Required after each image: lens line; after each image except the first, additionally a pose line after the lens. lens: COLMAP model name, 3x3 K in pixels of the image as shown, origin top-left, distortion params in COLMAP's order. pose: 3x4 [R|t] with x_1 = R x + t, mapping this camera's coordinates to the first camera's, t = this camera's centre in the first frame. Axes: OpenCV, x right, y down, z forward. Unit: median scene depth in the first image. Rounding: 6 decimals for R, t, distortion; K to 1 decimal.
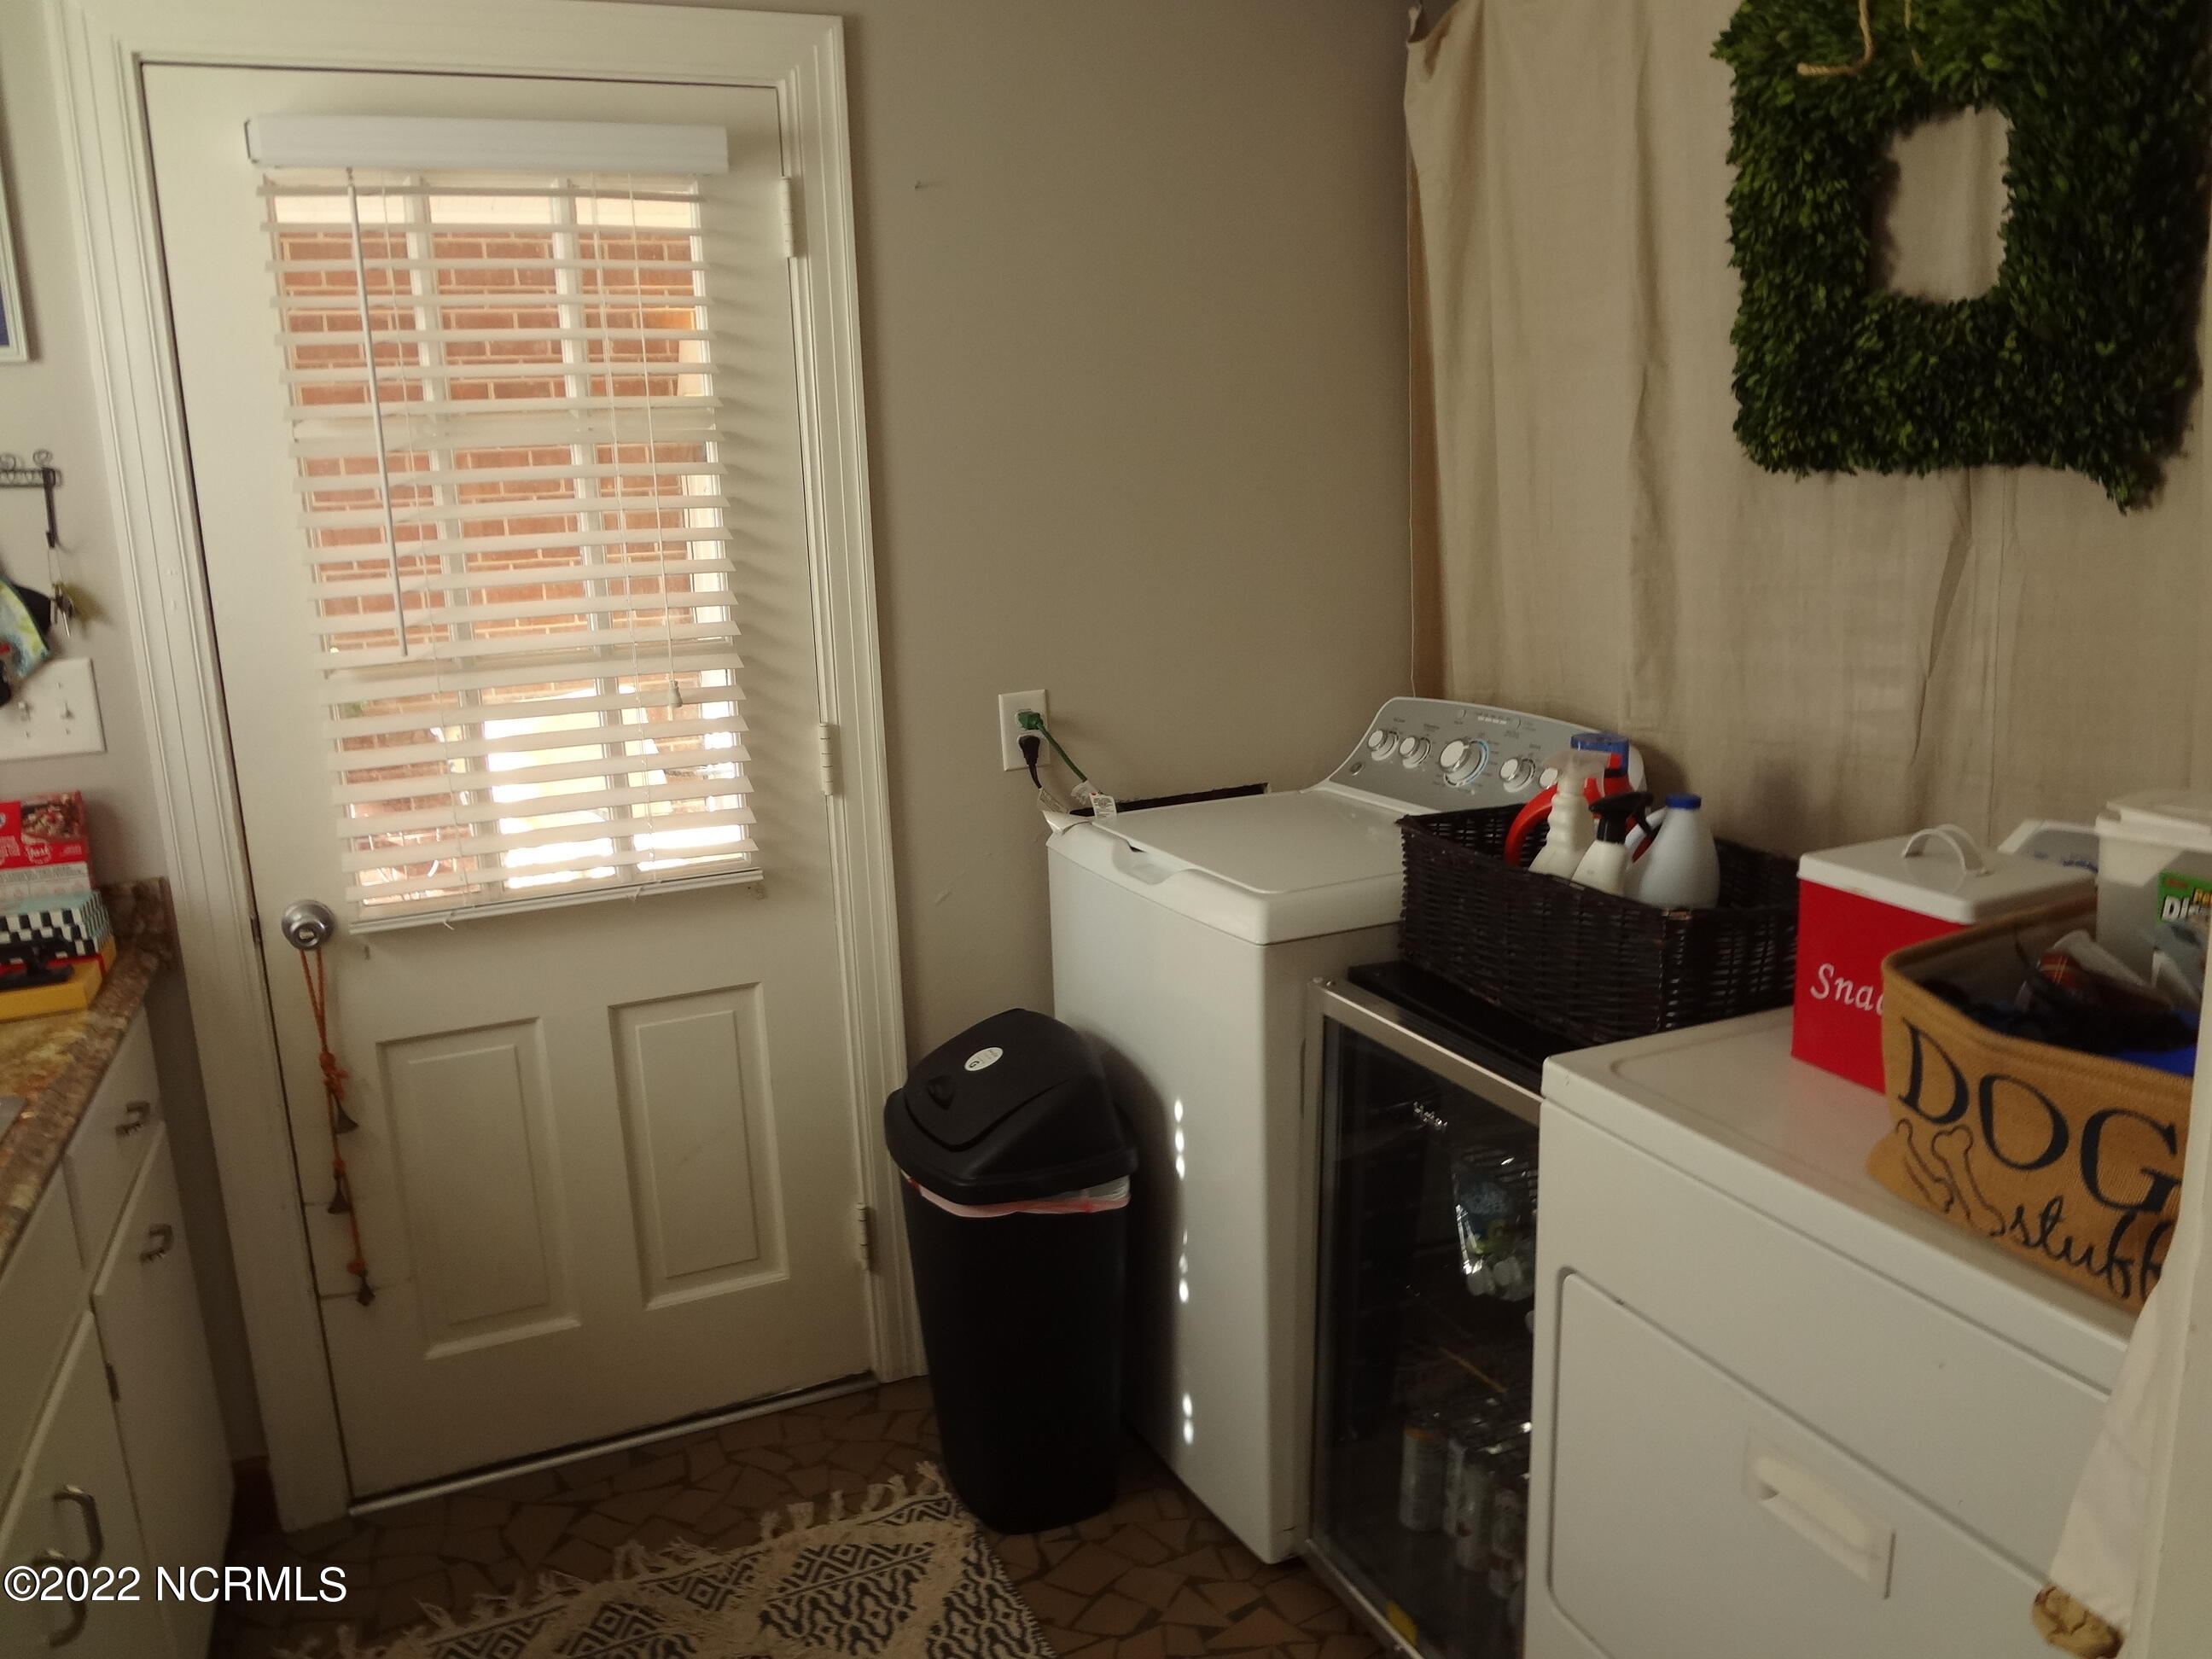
lens RADIAL K [[1660.0, 0, 1106.0], [0, 1660.0, 829.5], [0, 0, 1]] dist [-0.046949, 0.006674]
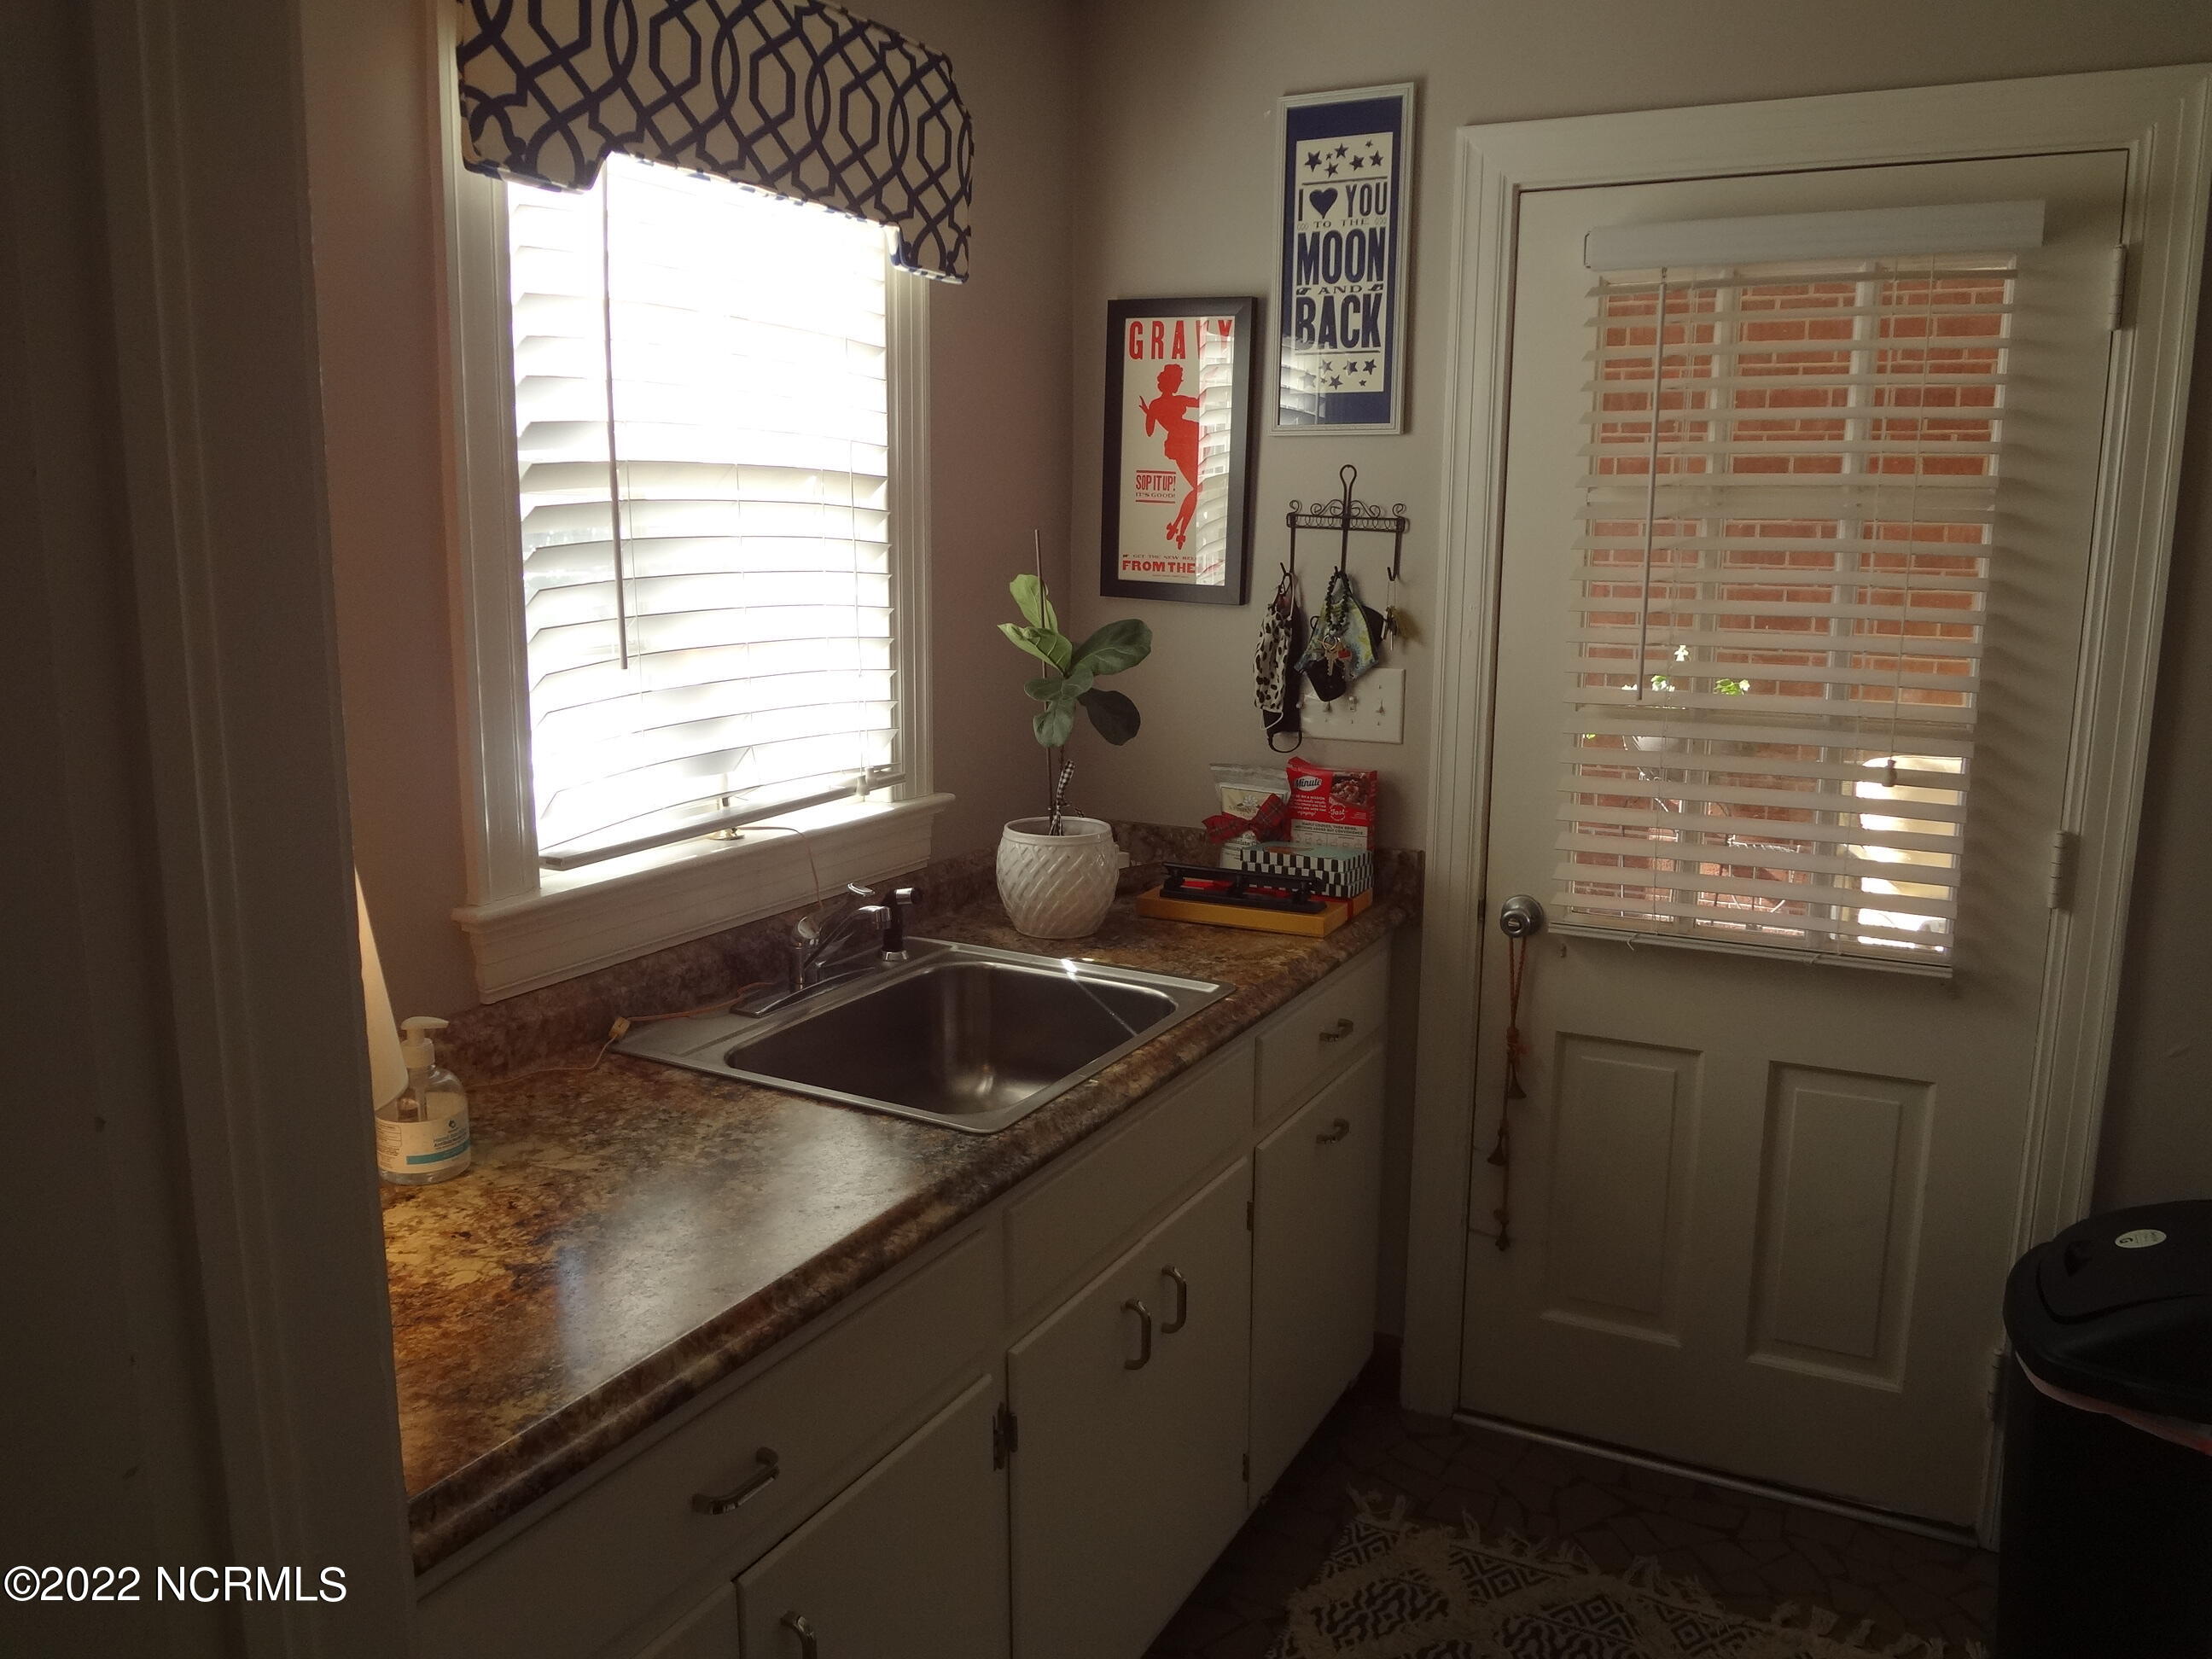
lens RADIAL K [[1660.0, 0, 1106.0], [0, 1660.0, 829.5], [0, 0, 1]] dist [-0.046949, 0.006674]
pose [[0.628679, 0.183697, -0.755658, 0.202931], [-0.195428, 0.977837, 0.075119, -0.032451], [0.752709, 0.100451, 0.650645, 0.008820]]
